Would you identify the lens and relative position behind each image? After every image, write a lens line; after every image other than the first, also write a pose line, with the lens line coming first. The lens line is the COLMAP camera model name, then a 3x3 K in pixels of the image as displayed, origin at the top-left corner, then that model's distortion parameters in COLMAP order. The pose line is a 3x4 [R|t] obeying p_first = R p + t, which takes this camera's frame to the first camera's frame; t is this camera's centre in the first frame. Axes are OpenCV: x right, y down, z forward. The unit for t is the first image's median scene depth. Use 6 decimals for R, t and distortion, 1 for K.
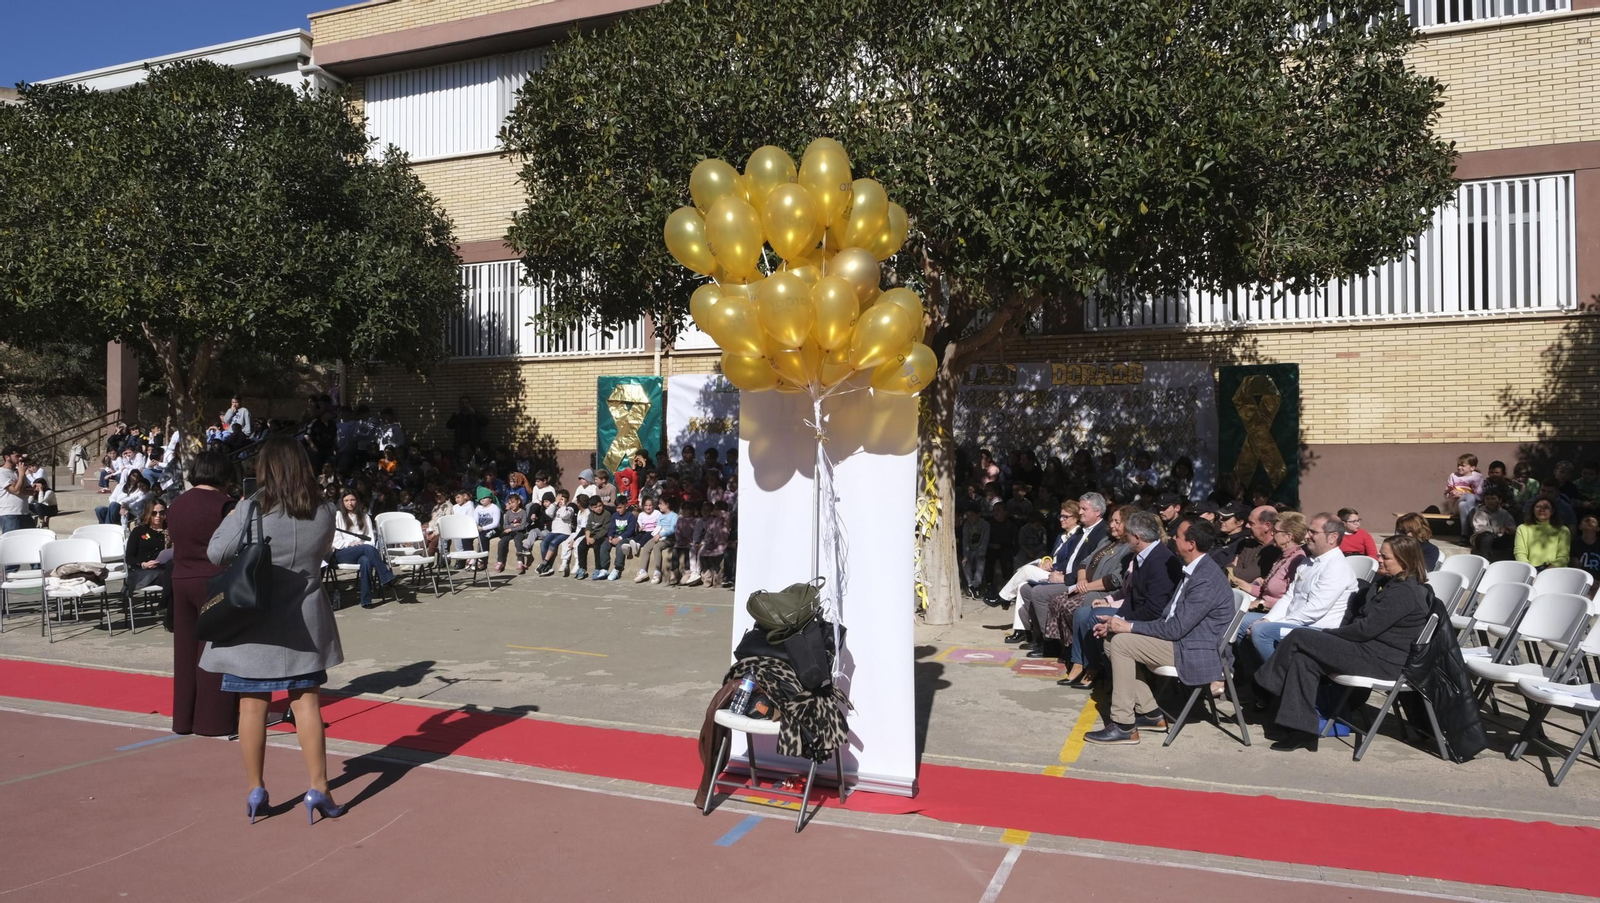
lens RADIAL K [[1091.3, 0, 799.0], [0, 1091.3, 450.5], [0, 0, 1]] dist [-0.024943, 0.009521]
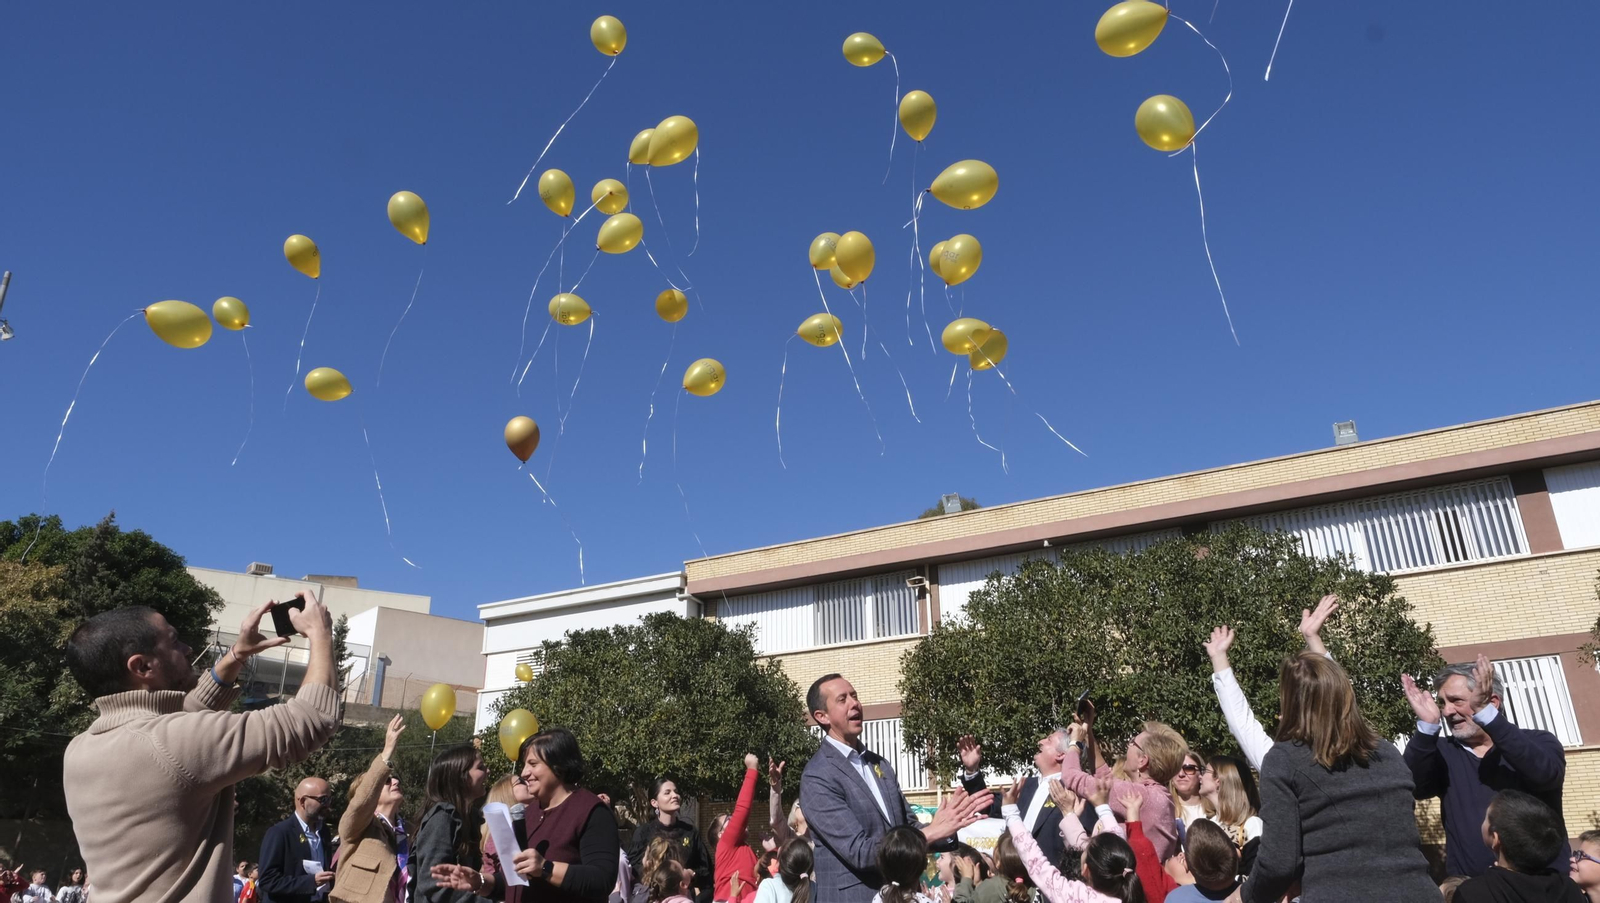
lens RADIAL K [[1091.3, 0, 803.0], [0, 1091.3, 454.2], [0, 0, 1]] dist [-0.024943, 0.009521]
pose [[0.994254, -0.049217, -0.095062, -0.177657], [0.010545, 0.928752, -0.370552, 0.033384], [0.106527, 0.367421, 0.923934, -0.588218]]
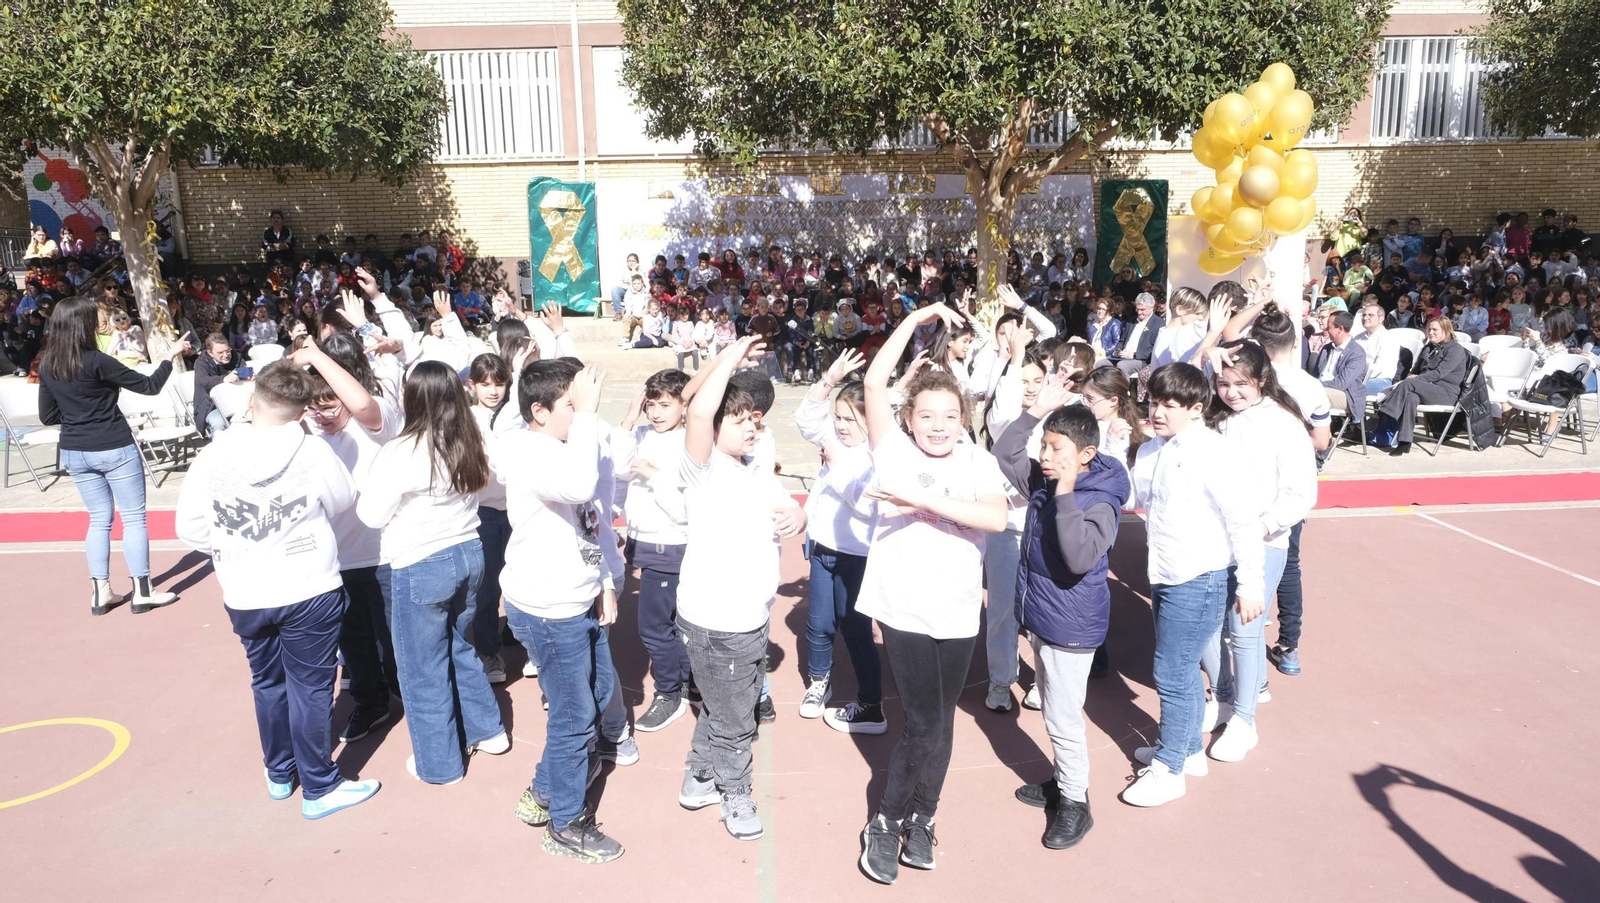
lens RADIAL K [[1091.3, 0, 804.4], [0, 1091.3, 447.2], [0, 0, 1]] dist [-0.024943, 0.009521]
pose [[0.914181, -0.093809, 0.394300, -0.427772], [0.014935, 0.979983, 0.198523, -0.029155], [-0.405030, -0.175597, 0.897283, -0.034239]]
